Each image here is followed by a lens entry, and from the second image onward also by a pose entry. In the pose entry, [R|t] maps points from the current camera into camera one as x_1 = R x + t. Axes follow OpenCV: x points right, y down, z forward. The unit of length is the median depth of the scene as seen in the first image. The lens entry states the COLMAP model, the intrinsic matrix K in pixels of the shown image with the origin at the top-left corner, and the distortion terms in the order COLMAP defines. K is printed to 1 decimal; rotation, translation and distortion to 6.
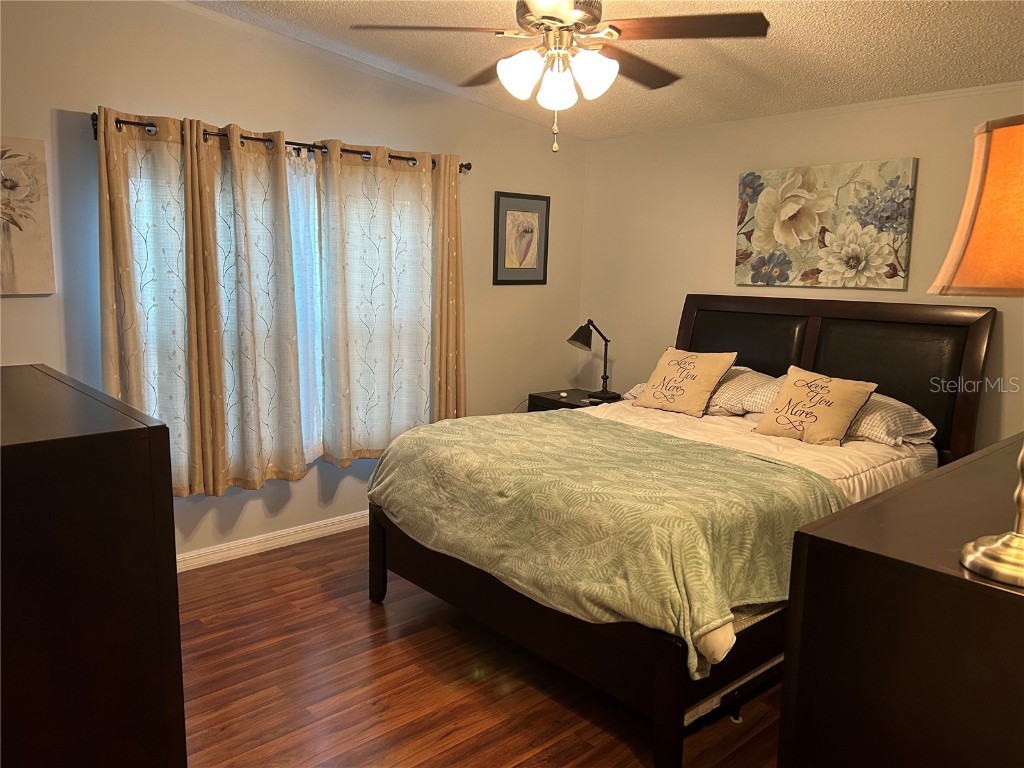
lens RADIAL K [[771.4, 0, 520.5], [0, 771.4, 387.3], [0, 0, 1]] dist [0.069952, -0.089139]
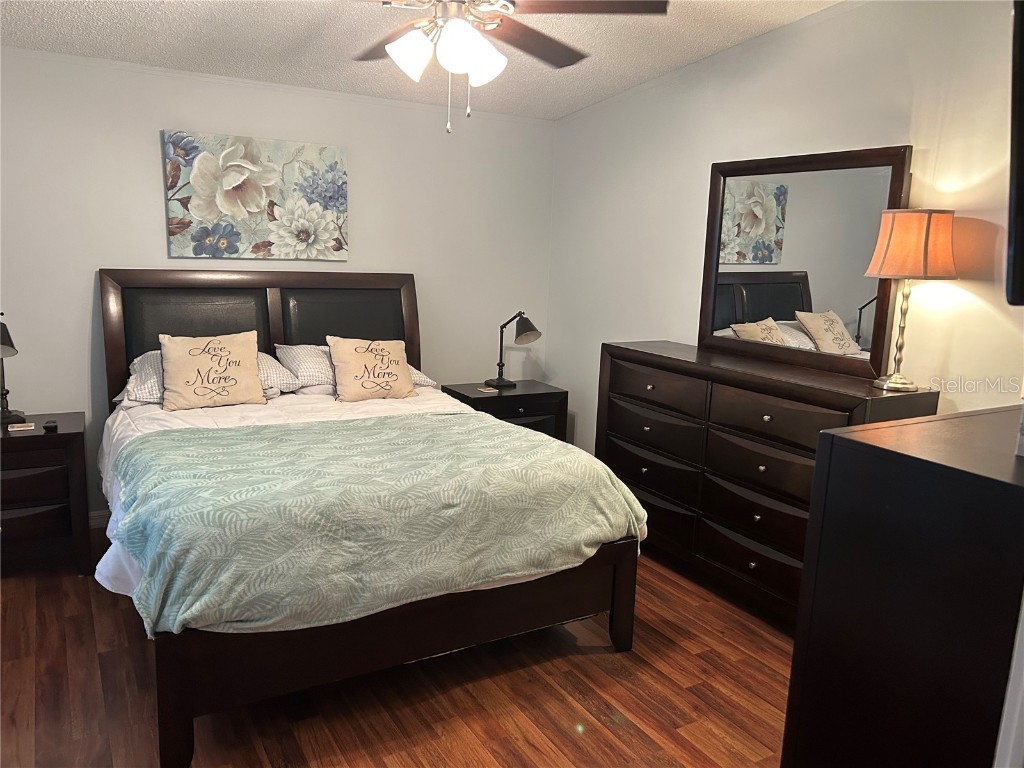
lens RADIAL K [[771.4, 0, 520.5], [0, 771.4, 387.3], [0, 0, 1]] dist [0.069952, -0.089139]
pose [[0.201808, -0.192868, 0.960248, -0.590988], [0.124682, 0.977502, 0.170130, -0.099580], [-0.971457, 0.085392, 0.221315, 0.478950]]
